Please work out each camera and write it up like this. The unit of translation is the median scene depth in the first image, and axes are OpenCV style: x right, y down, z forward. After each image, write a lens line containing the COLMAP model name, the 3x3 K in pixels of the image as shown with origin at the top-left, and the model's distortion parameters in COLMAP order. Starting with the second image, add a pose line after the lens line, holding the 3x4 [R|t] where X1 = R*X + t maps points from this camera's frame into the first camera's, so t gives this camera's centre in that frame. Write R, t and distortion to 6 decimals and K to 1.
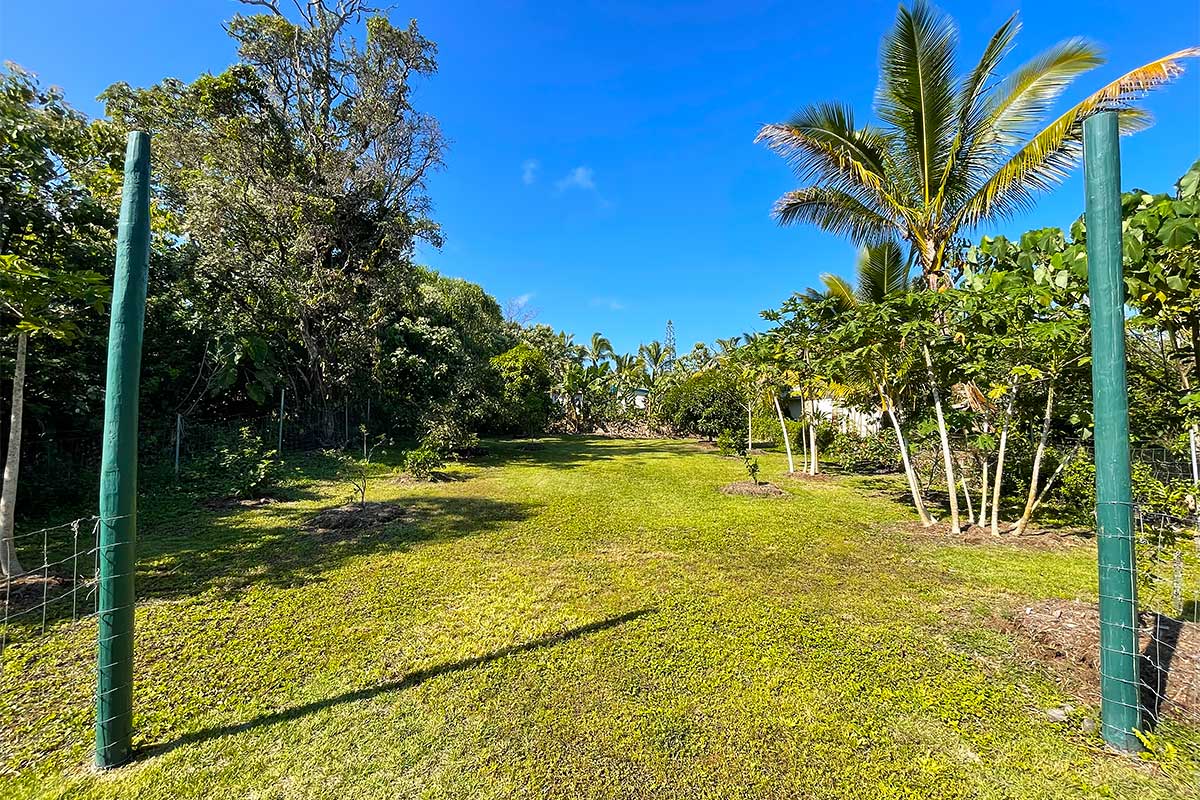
lens RADIAL K [[482.0, 0, 600.0], [0, 482.0, 400.0], [0, 0, 1]] dist [-0.002108, -0.000281]
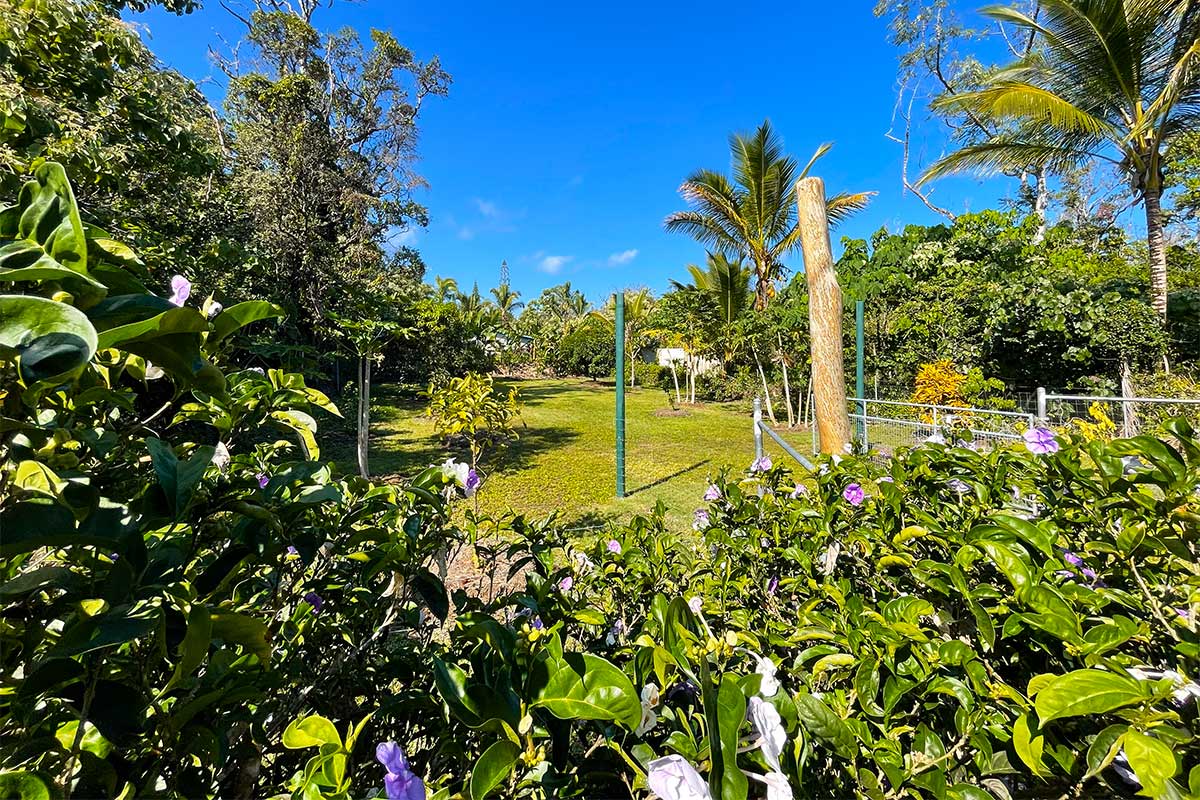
lens RADIAL K [[469.8, 0, 600.7], [0, 469.8, 357.3], [0, 0, 1]] dist [0.036054, -0.000158]
pose [[0.933841, -0.000595, 0.357688, -0.210261], [-0.014473, 0.999117, 0.039448, -0.026703], [-0.357395, -0.042015, 0.933008, -0.167267]]
